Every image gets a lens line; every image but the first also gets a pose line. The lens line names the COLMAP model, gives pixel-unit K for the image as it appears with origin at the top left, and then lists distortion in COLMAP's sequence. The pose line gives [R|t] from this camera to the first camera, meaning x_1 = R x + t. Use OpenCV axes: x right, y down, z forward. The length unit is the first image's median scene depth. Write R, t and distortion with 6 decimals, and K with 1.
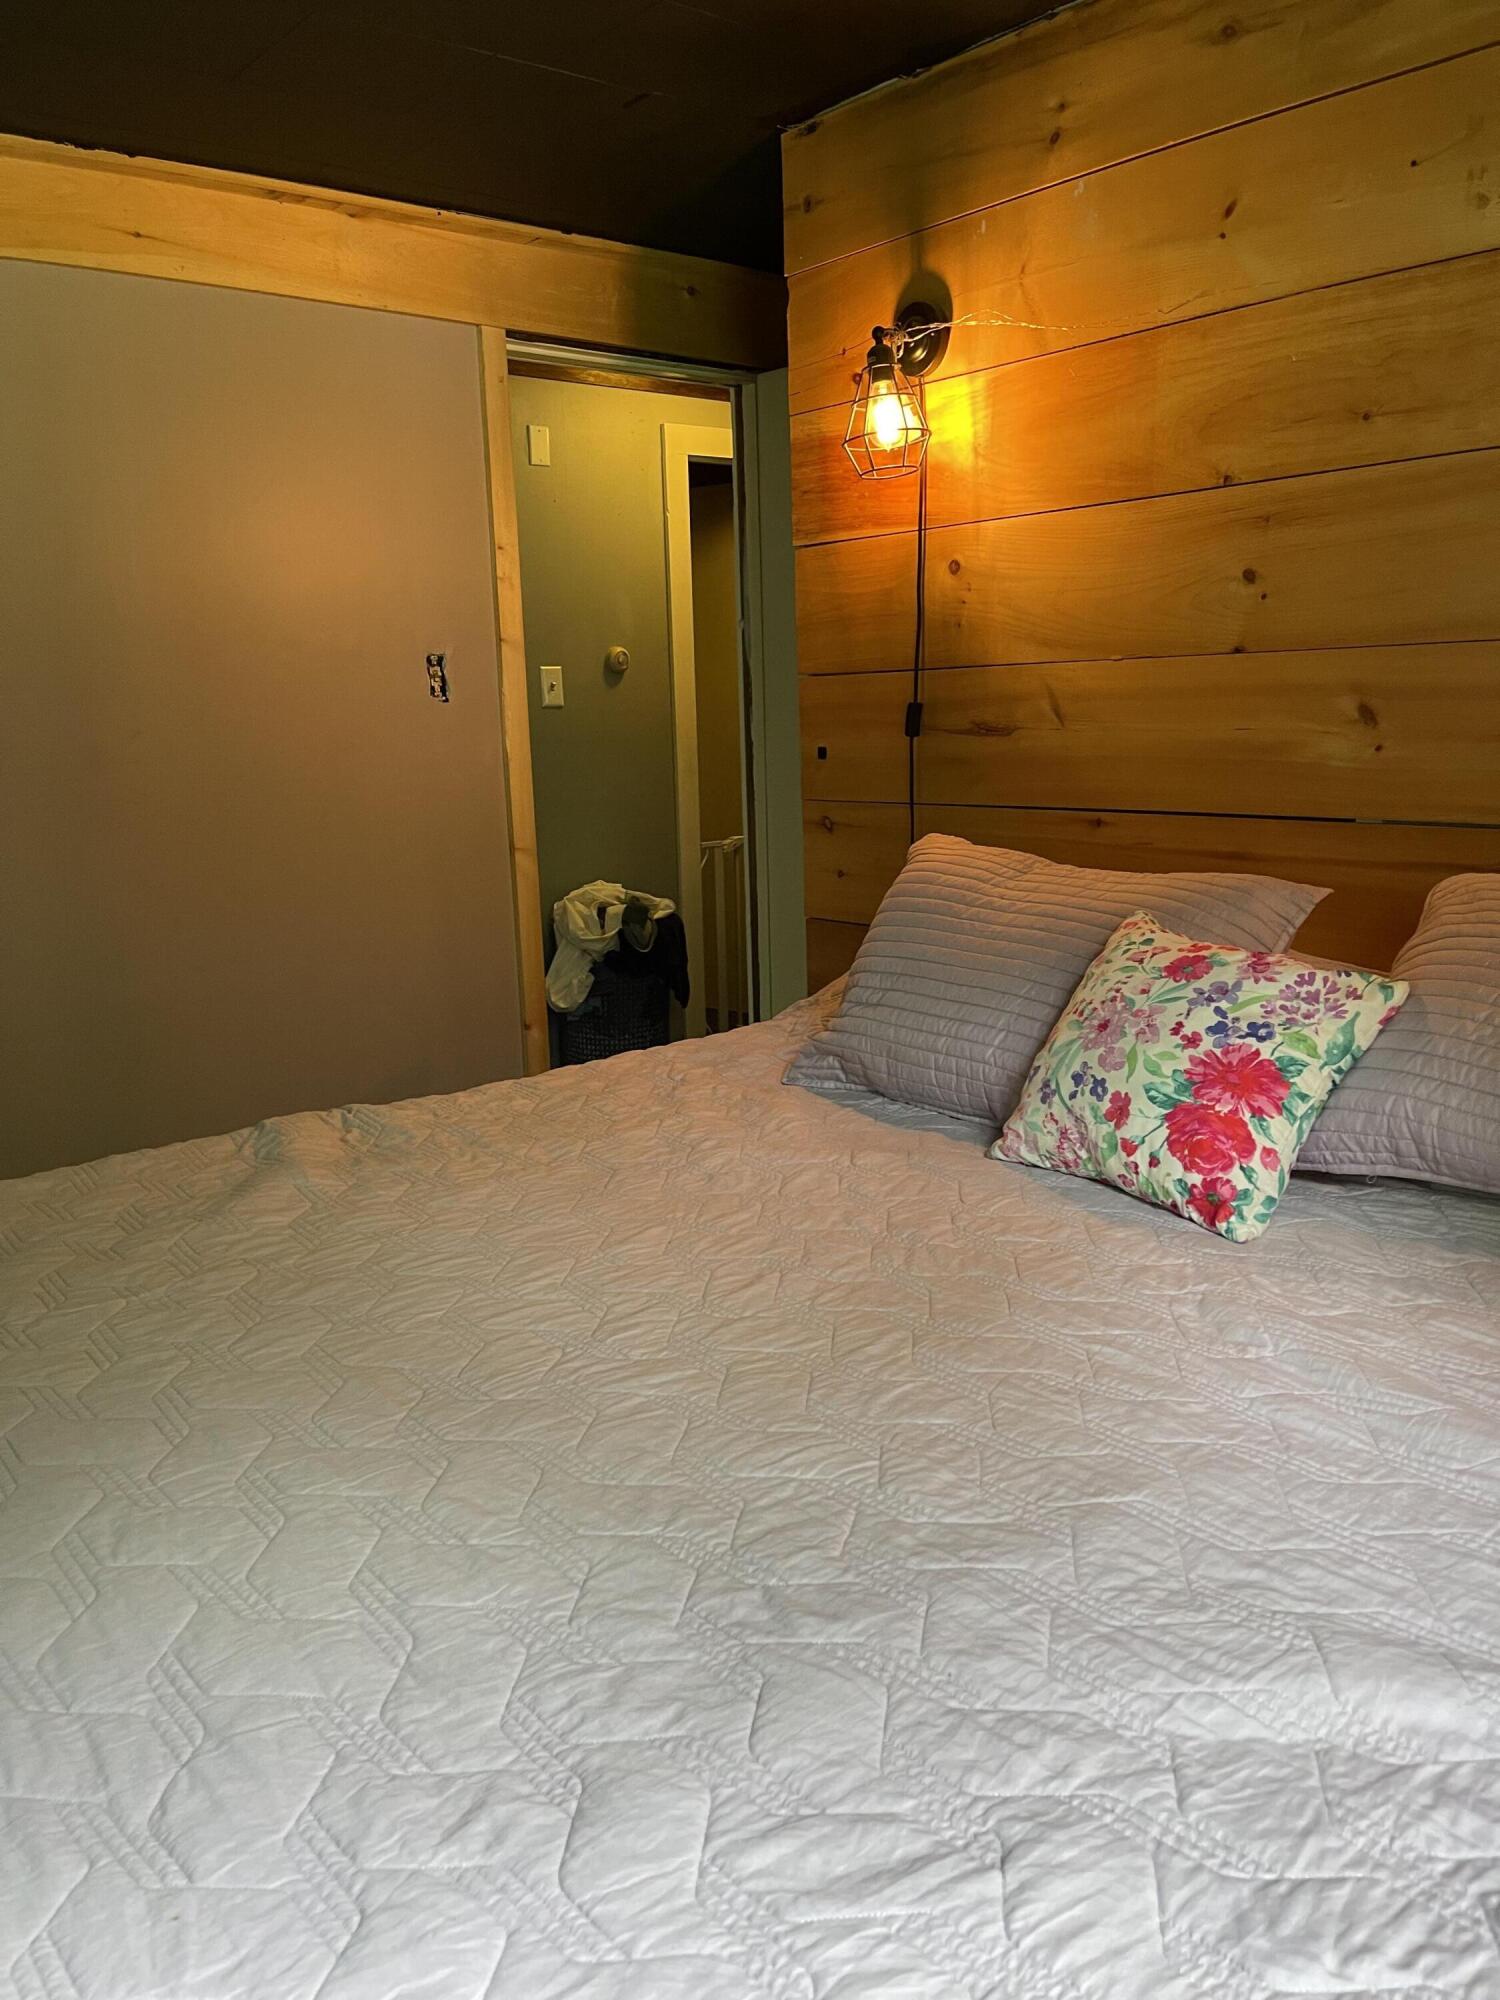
lens RADIAL K [[1501.2, 0, 758.6], [0, 1501.2, 1015.0], [0, 0, 1]] dist [0.028426, -0.038016]
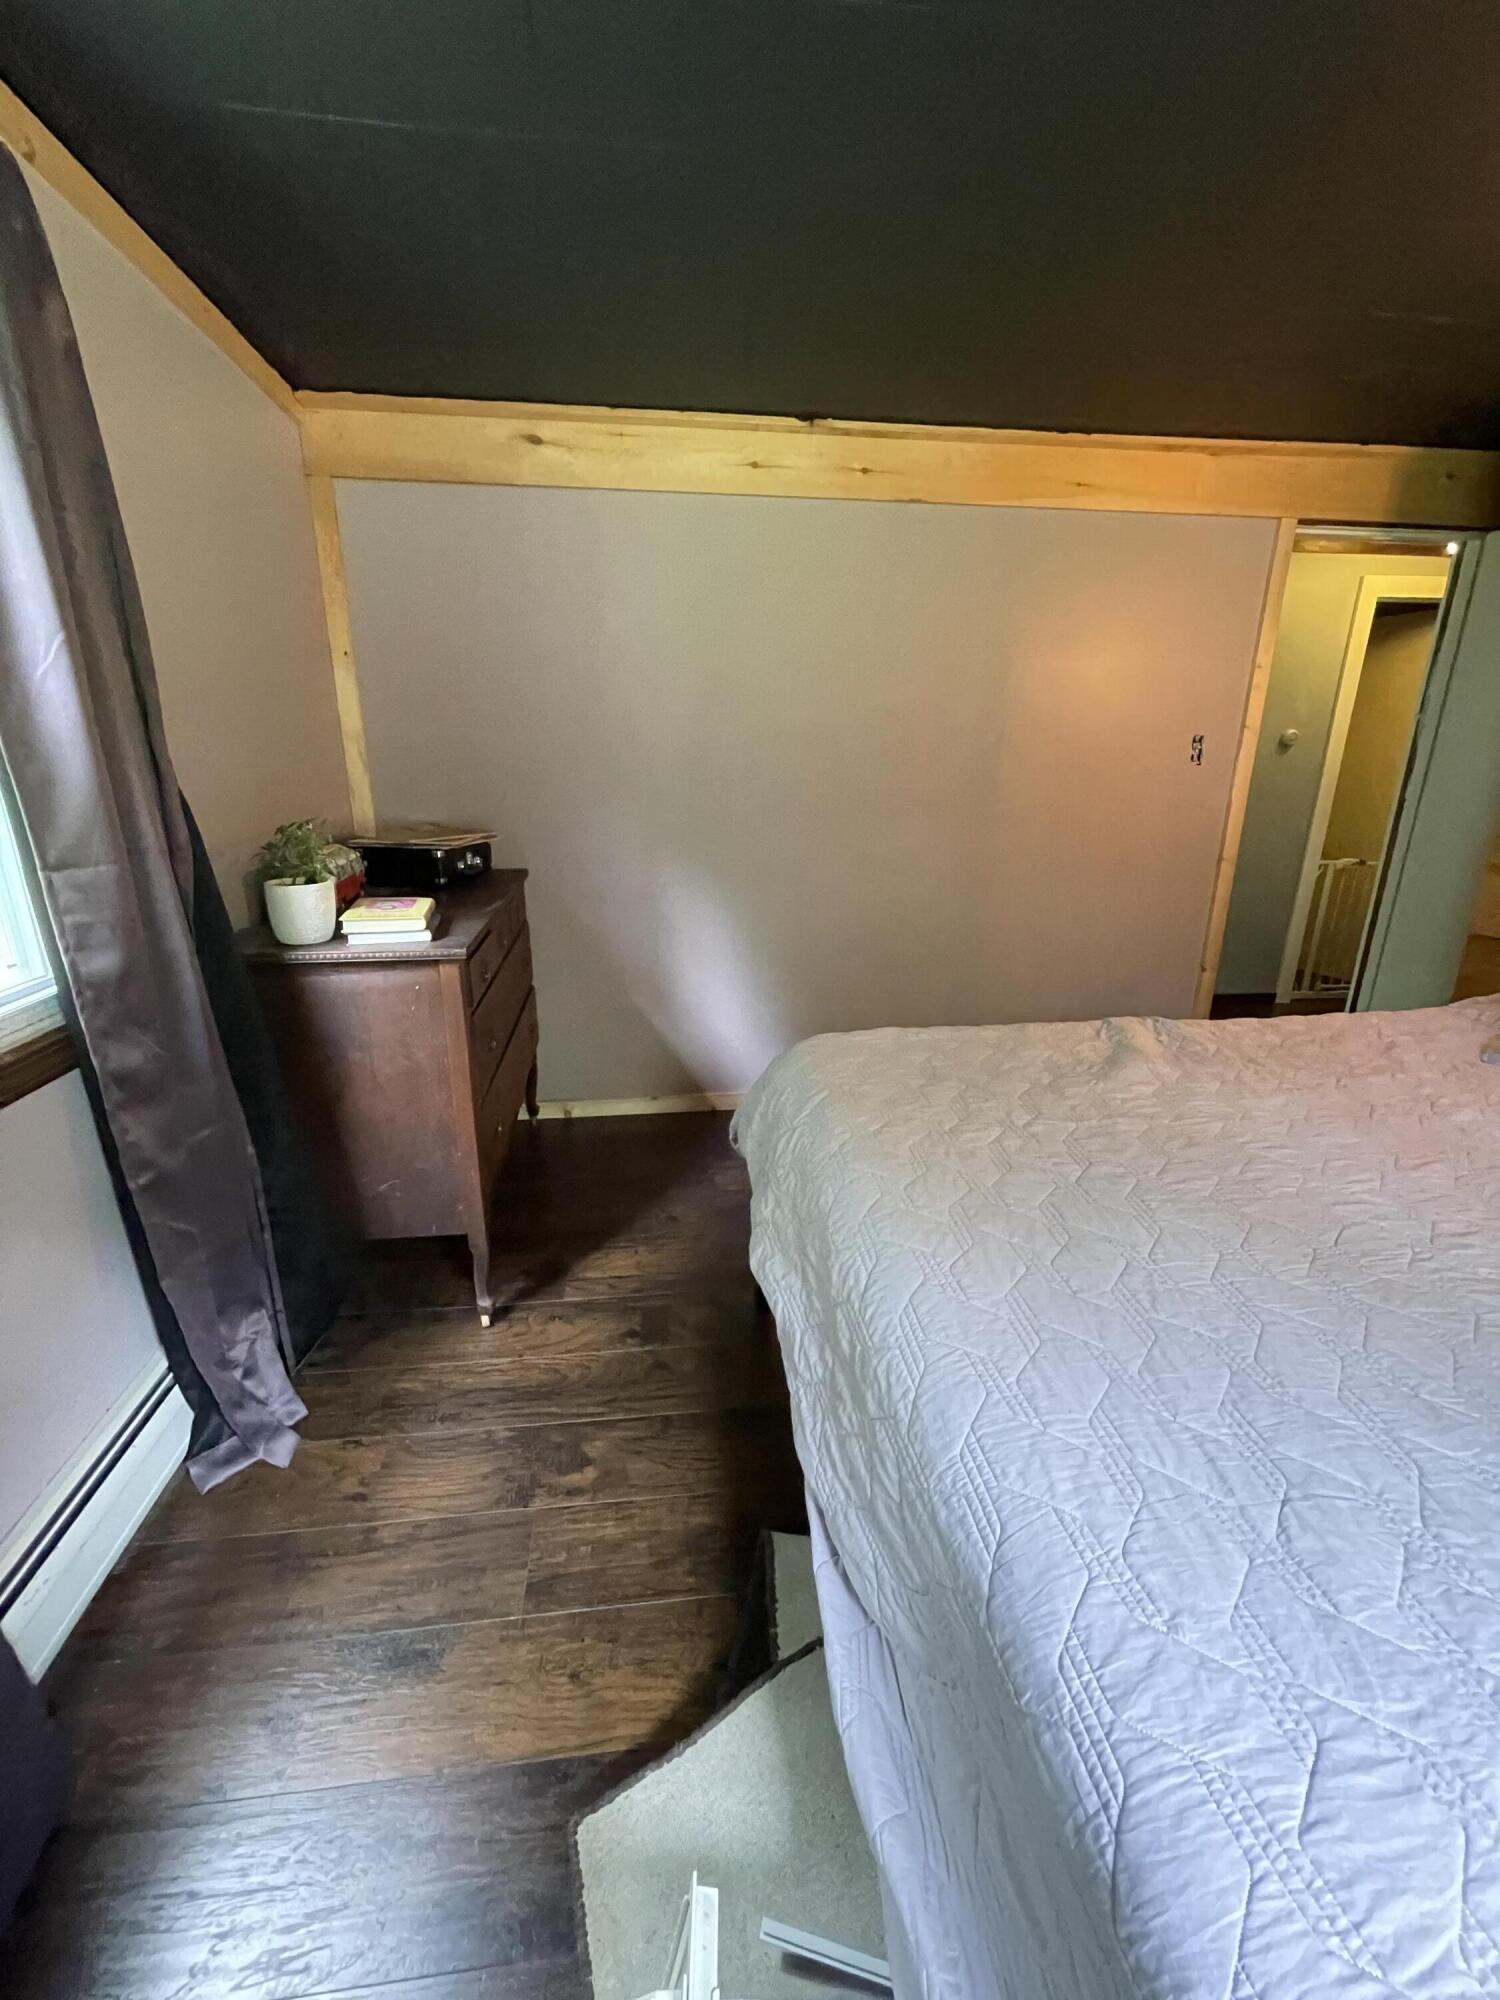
lens RADIAL K [[798.7, 0, 751.8], [0, 798.7, 1001.6], [0, 0, 1]] dist [-0.012158, 0.000697]
pose [[0.836631, 0.192428, -0.512855, -0.135292], [-0.139514, 0.980244, 0.140205, -0.012666], [0.529703, -0.045749, 0.846949, 0.010366]]
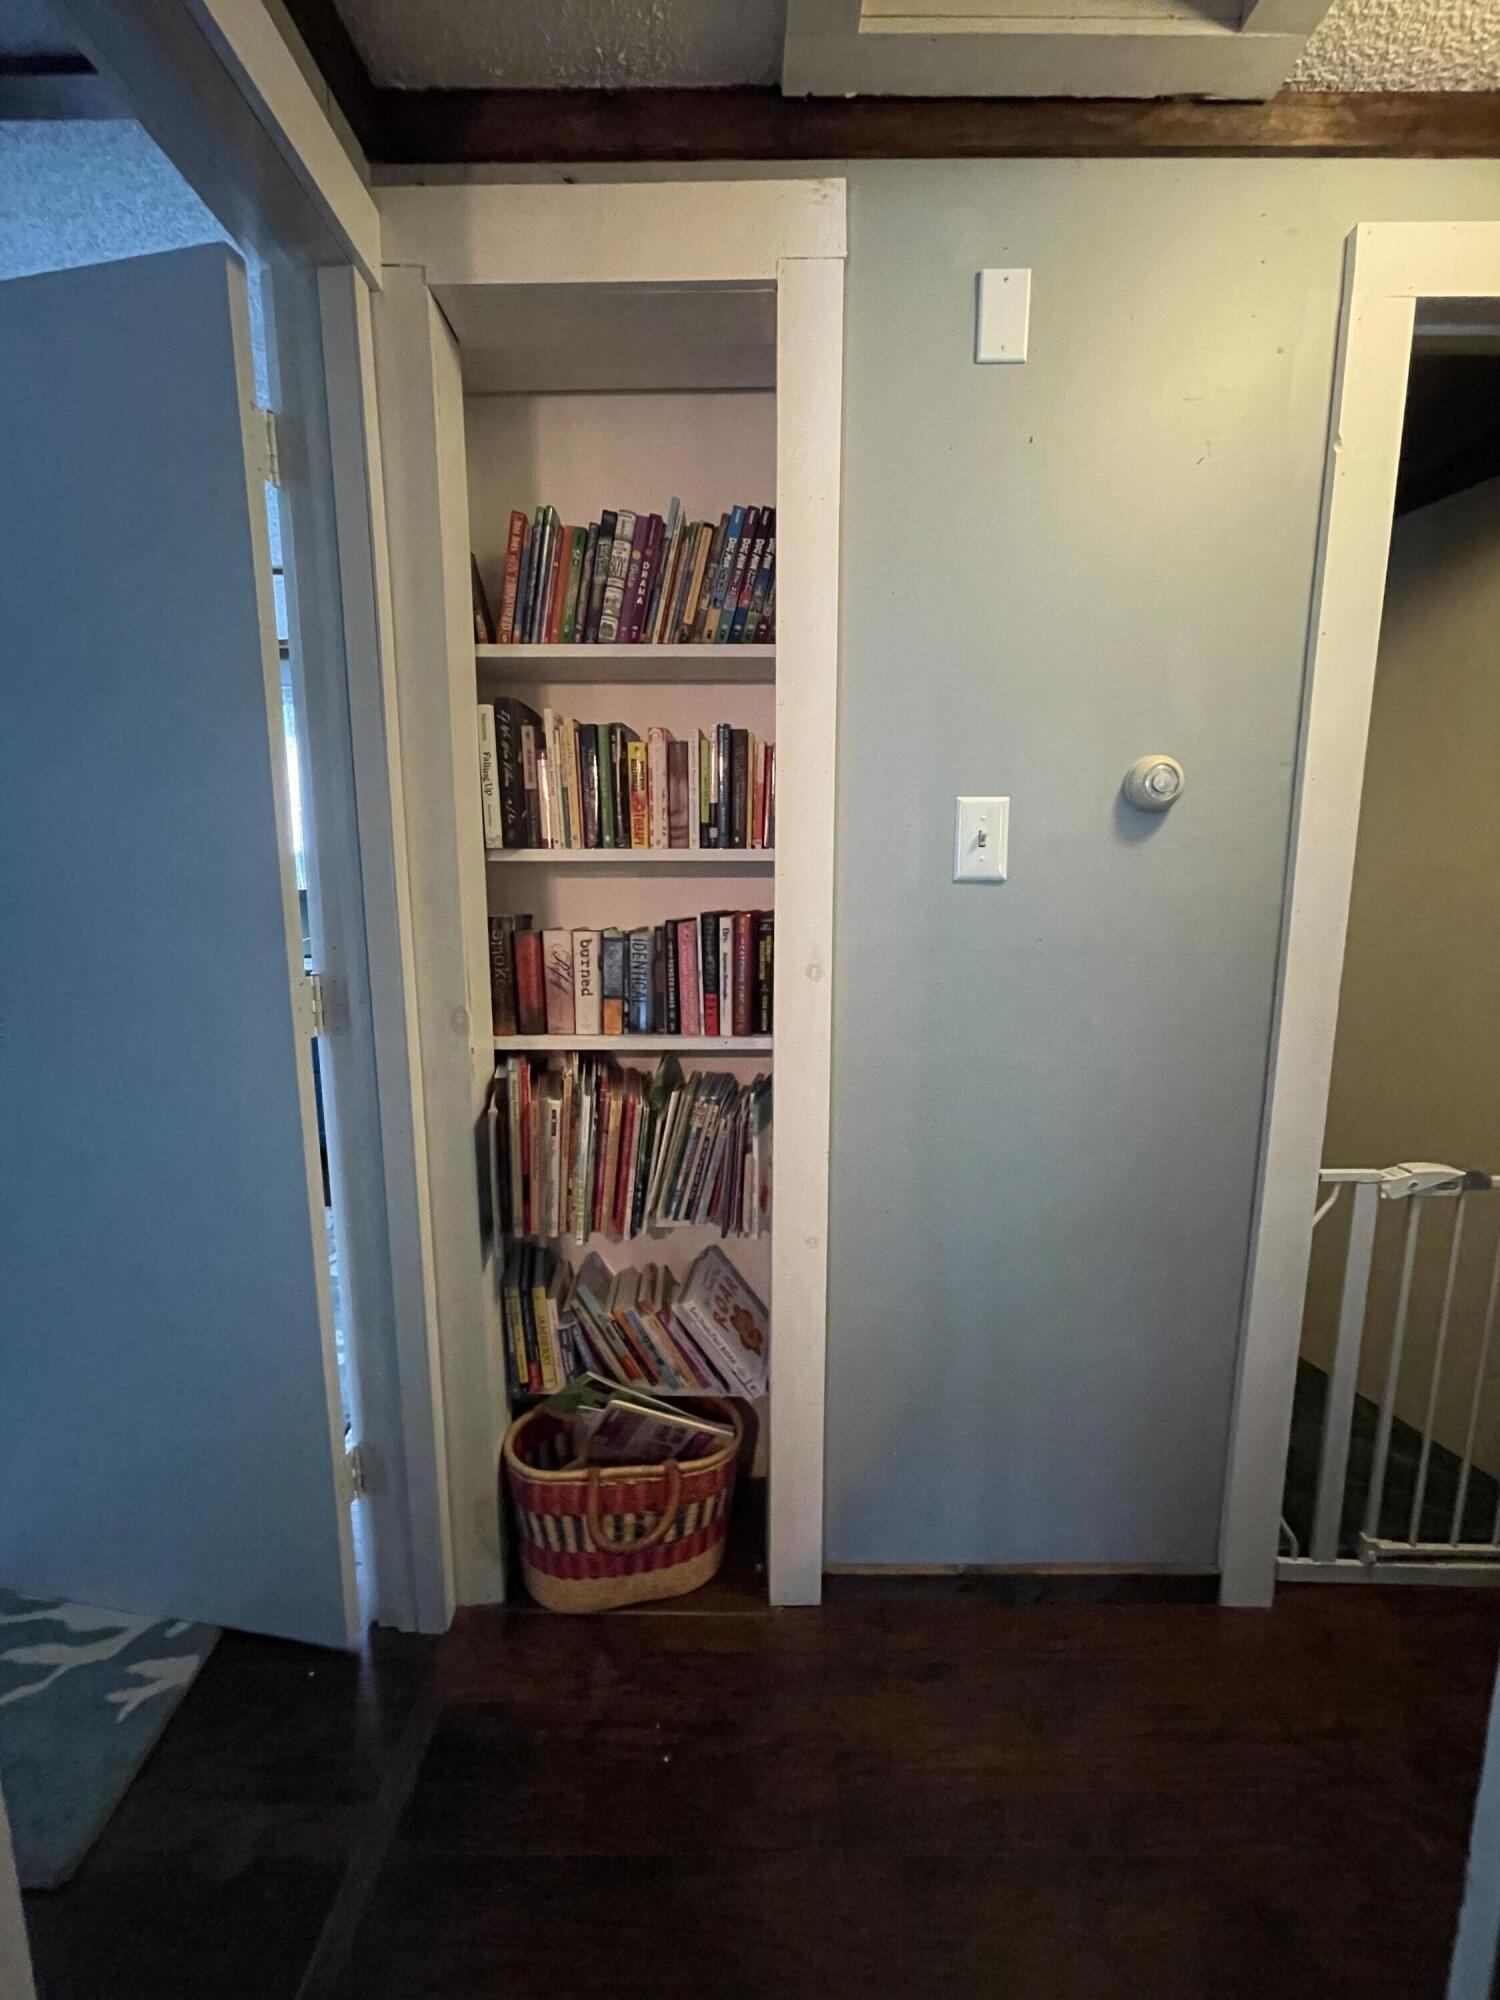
lens RADIAL K [[817.1, 0, 740.1], [0, 817.1, 1001.2], [0, 0, 1]] dist [0.000425, 0.000237]
pose [[0.763114, 0.120962, -0.634843, -0.036139], [-0.146698, 0.989107, 0.012125, -0.243897], [0.629394, 0.083878, 0.772546, 1.157050]]
